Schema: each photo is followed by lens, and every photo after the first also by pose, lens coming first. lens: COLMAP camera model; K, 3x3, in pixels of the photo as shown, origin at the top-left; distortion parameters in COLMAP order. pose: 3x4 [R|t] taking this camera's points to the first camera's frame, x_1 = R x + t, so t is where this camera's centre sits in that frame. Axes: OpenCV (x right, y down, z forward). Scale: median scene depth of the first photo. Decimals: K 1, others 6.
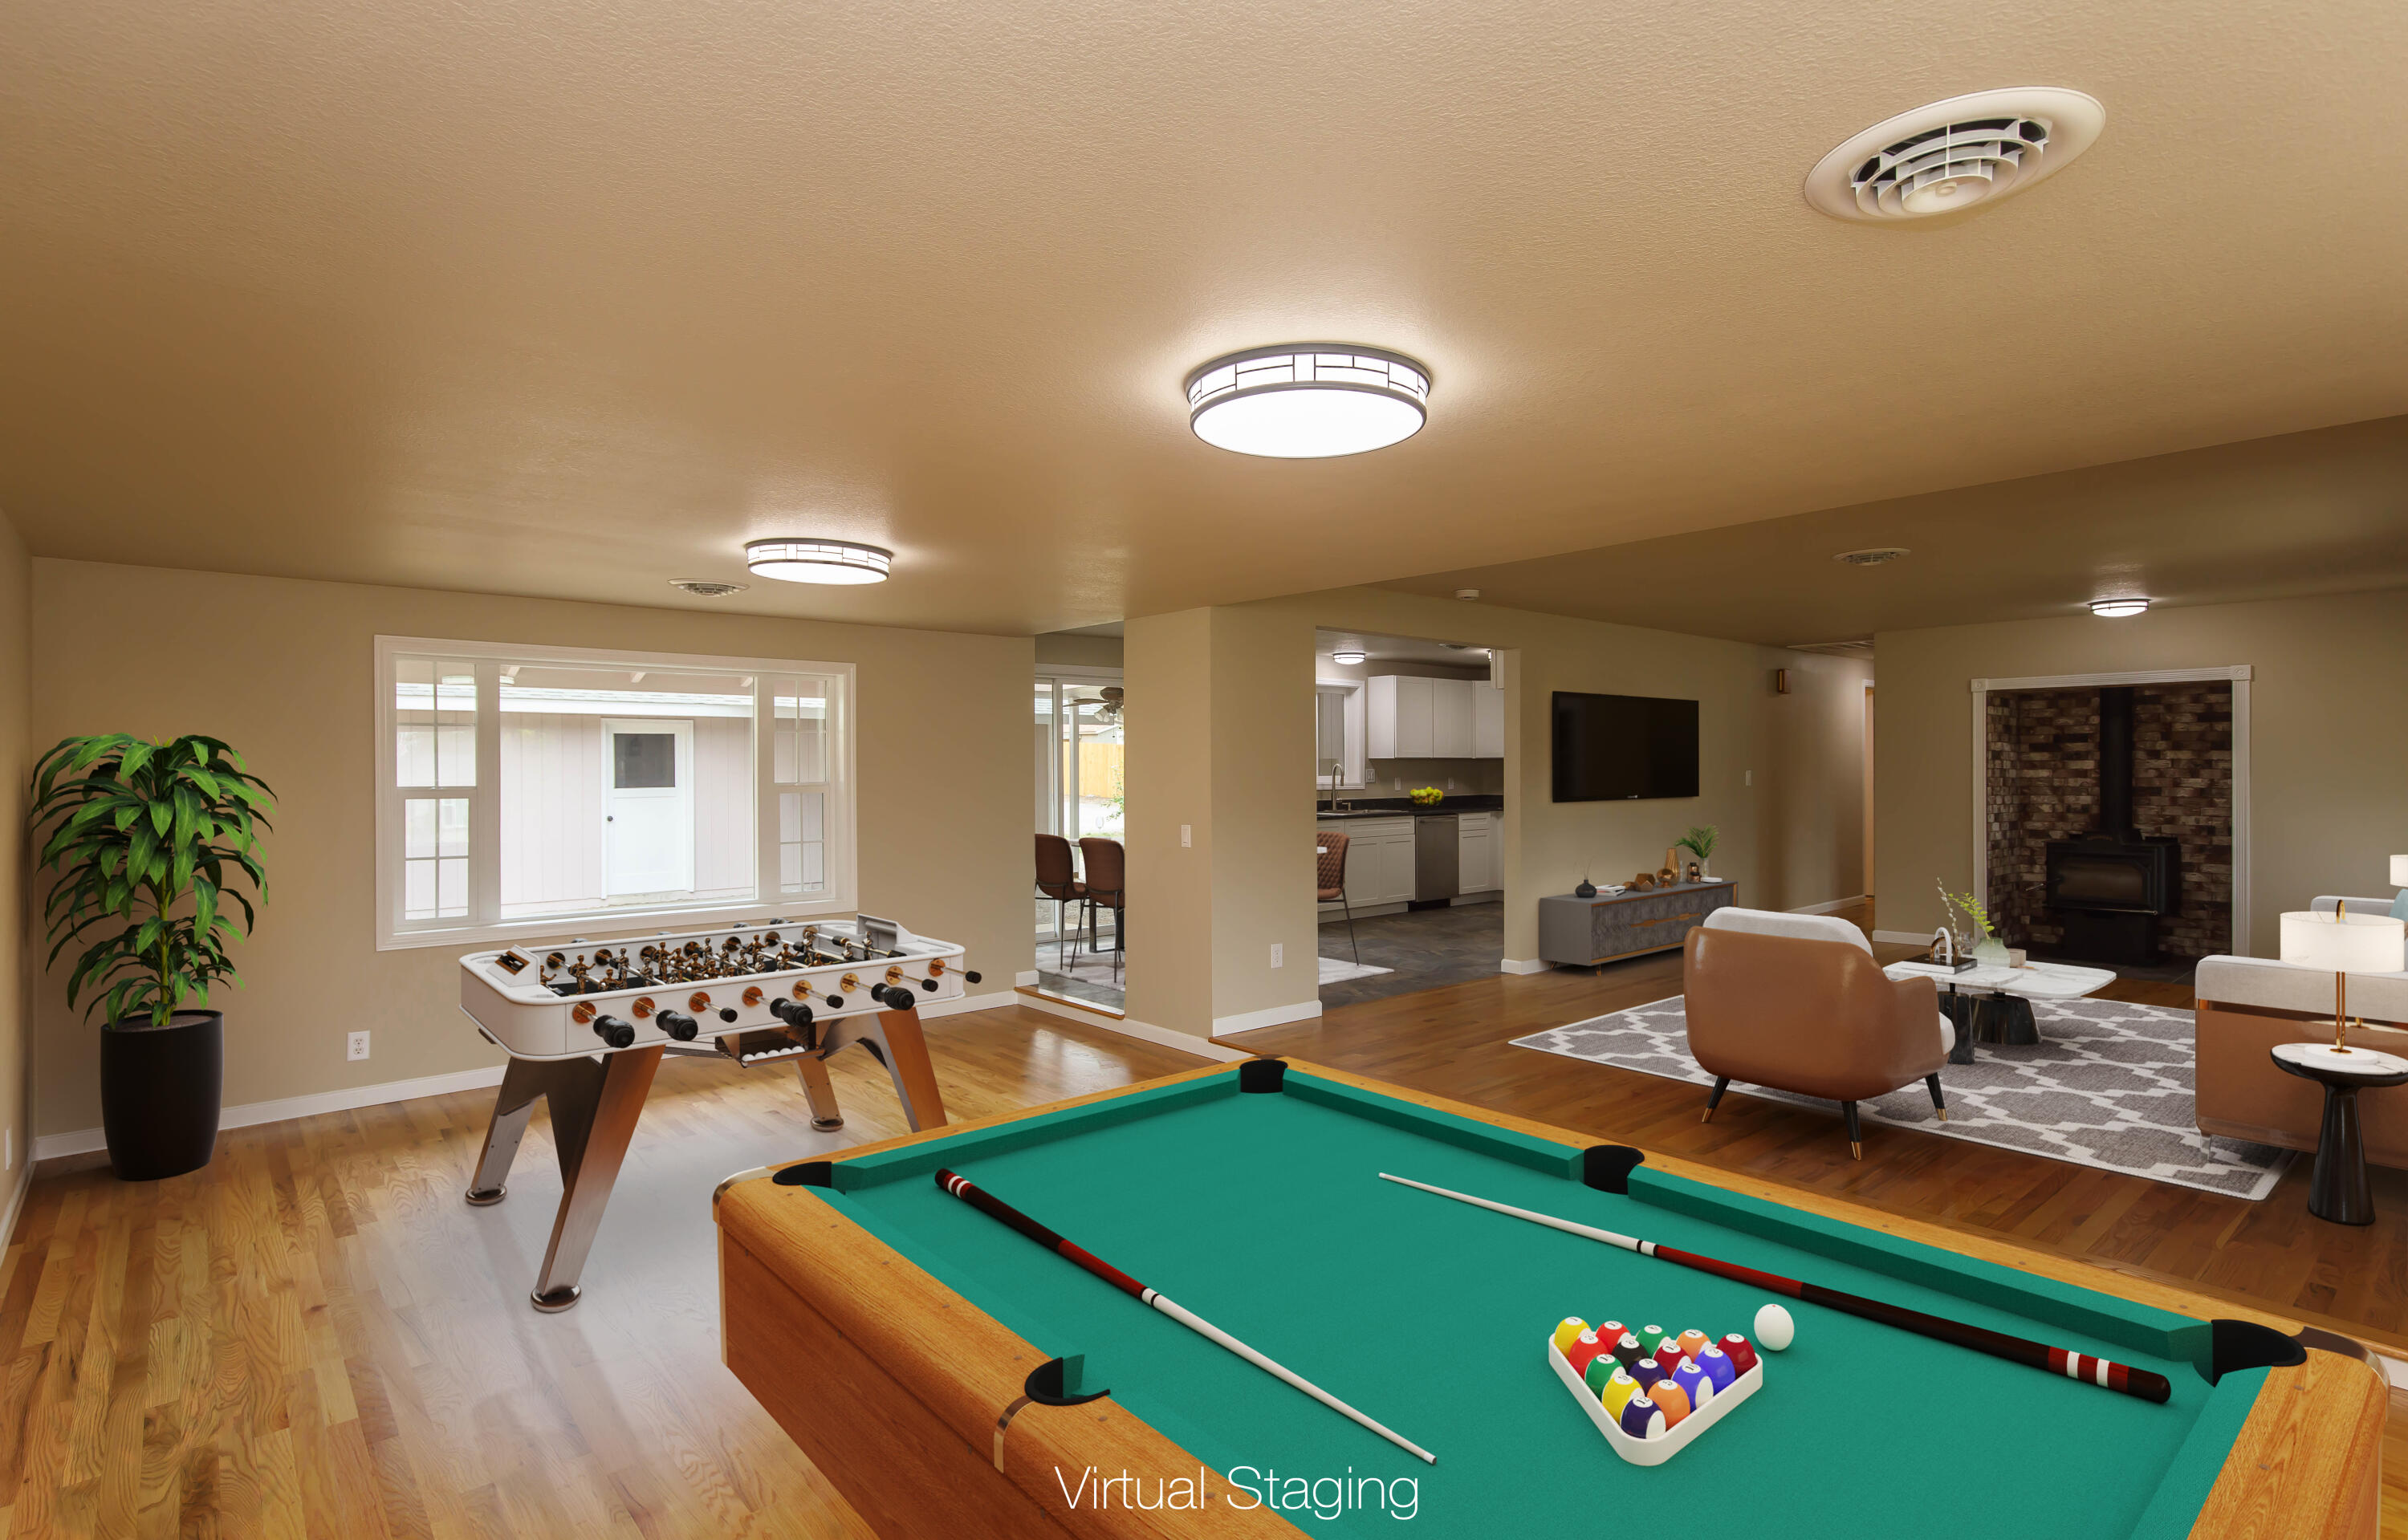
lens RADIAL K [[1172.1, 0, 1207.0], [0, 1172.1, 765.7], [0, 0, 1]] dist [0.004766, 0.002847]
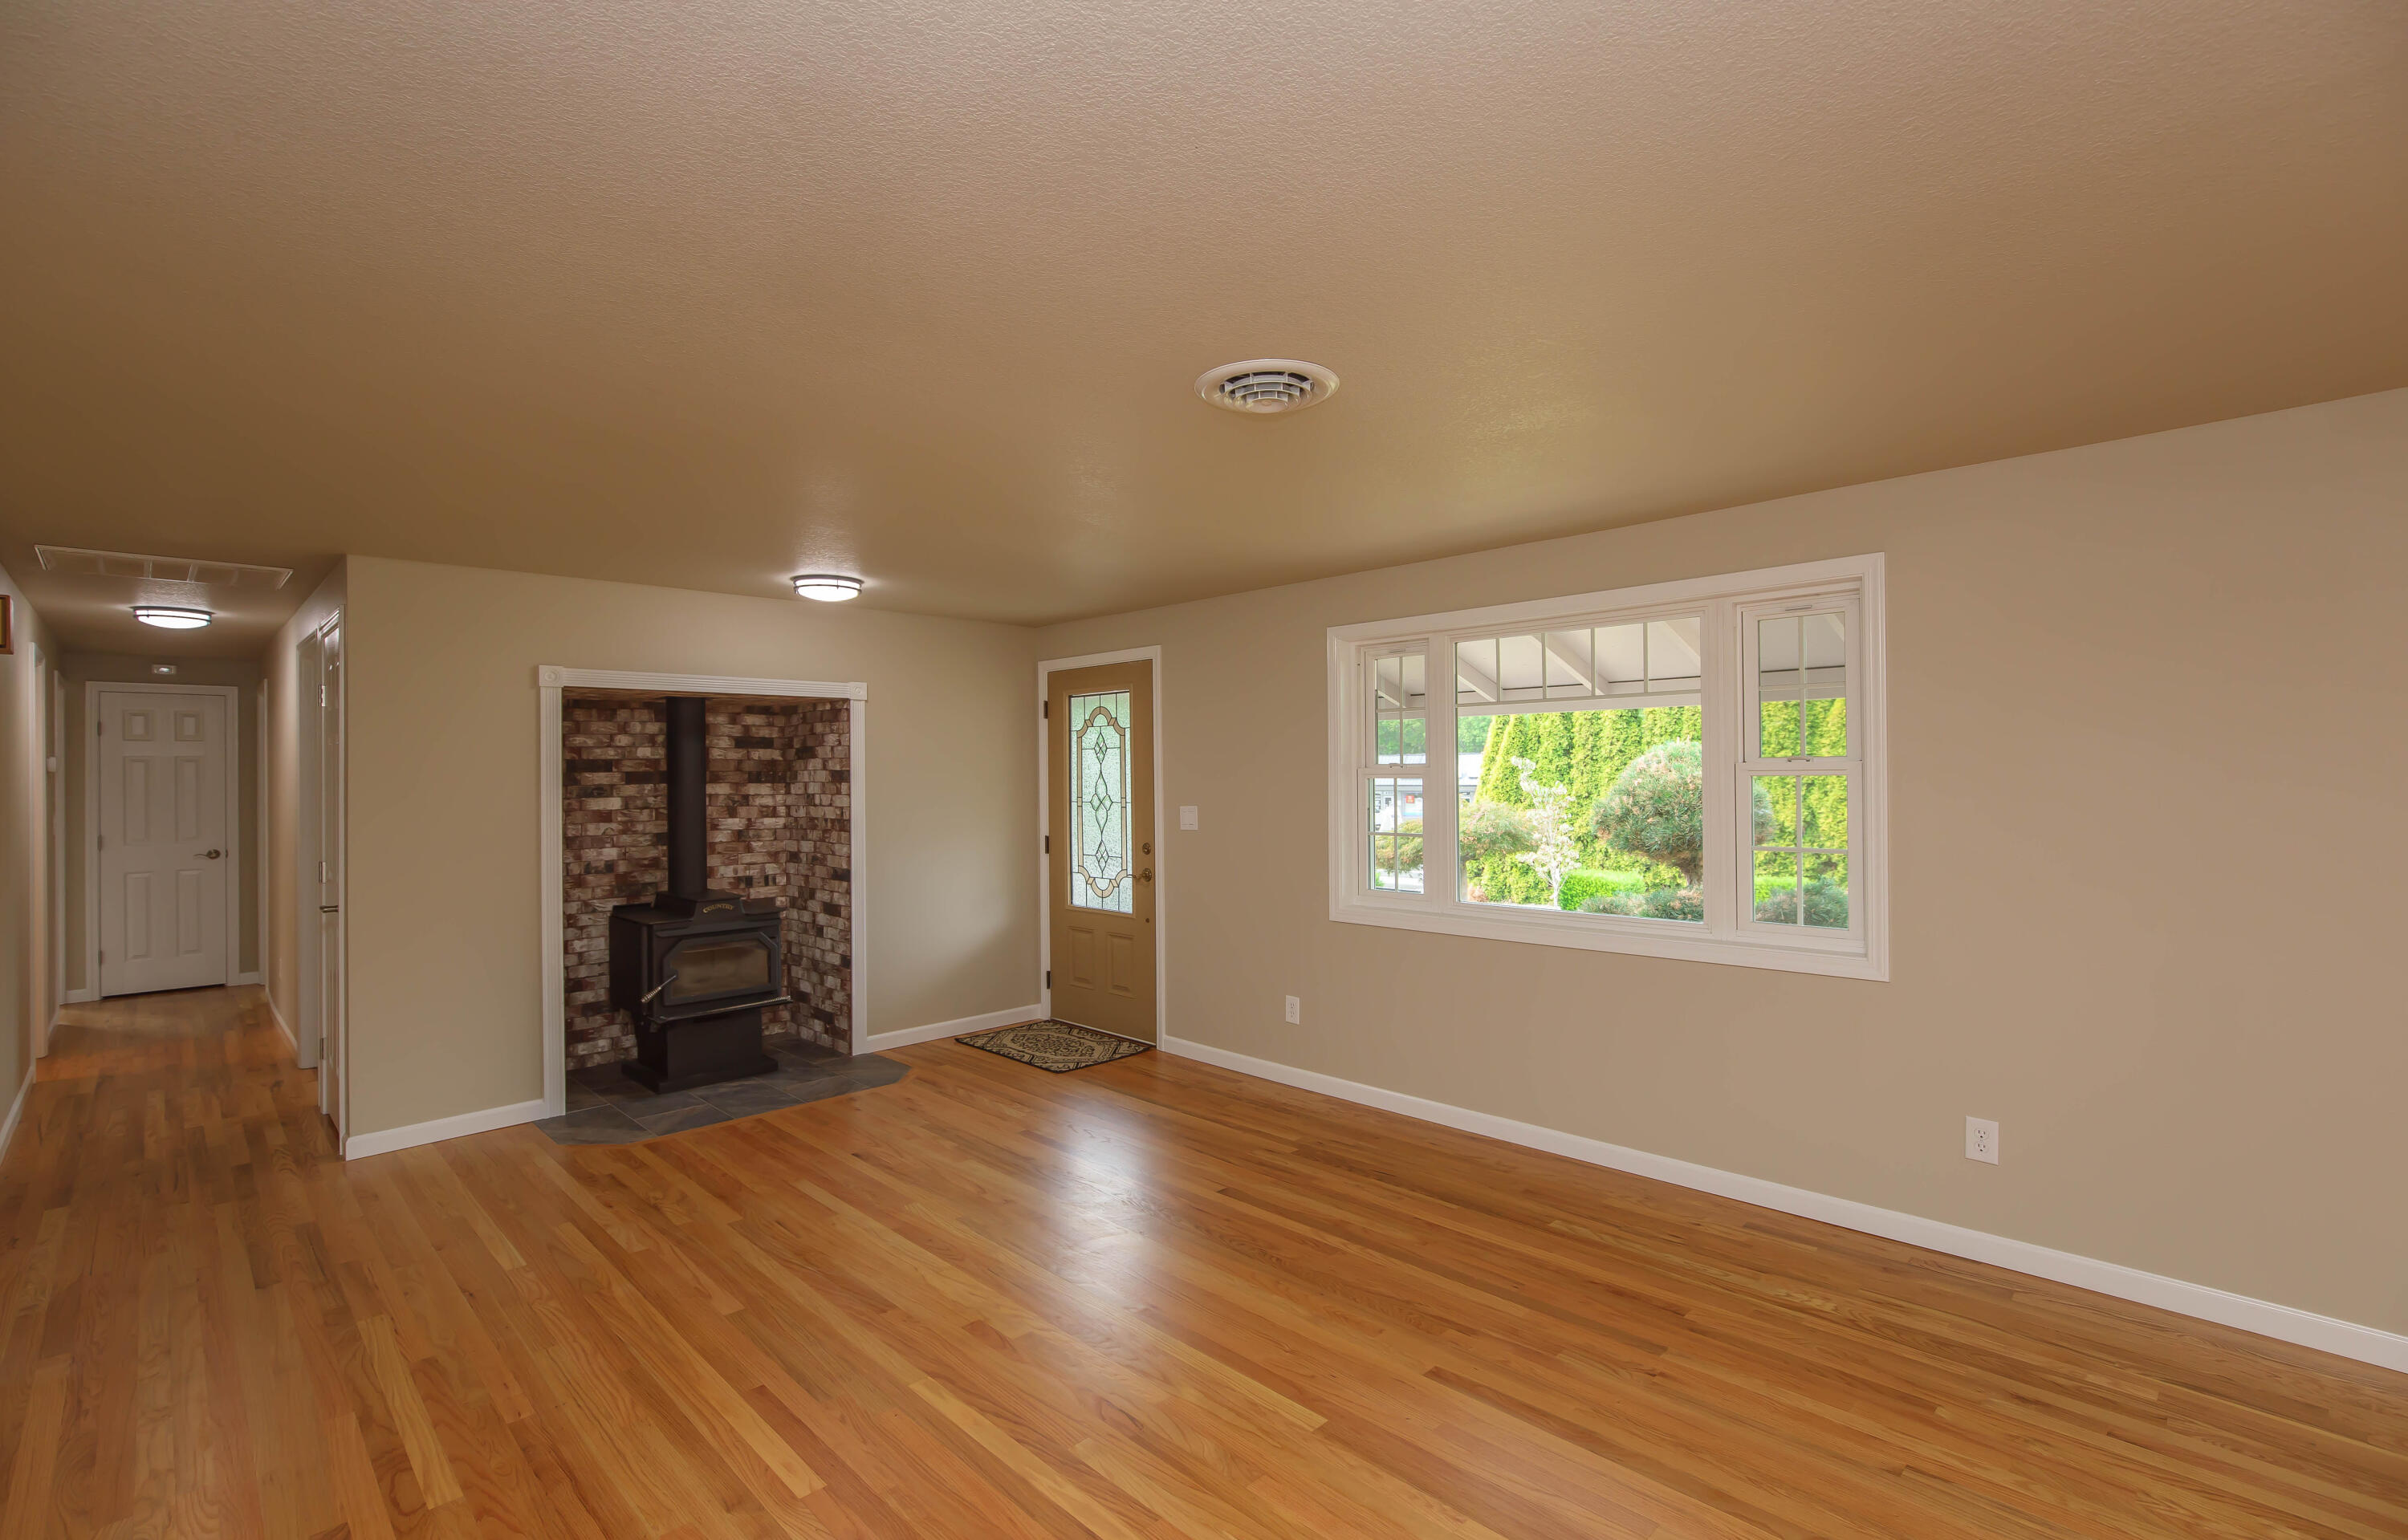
lens RADIAL K [[1096.0, 0, 1209.4], [0, 1096.0, 773.7], [0, 0, 1]] dist [-0.005625, 0.000840]
pose [[-0.034752, 0.007304, 0.999369, 0.085205], [0.012448, 0.999899, -0.006875, -0.010407], [-0.999318, 0.012201, -0.034839, 0.700533]]
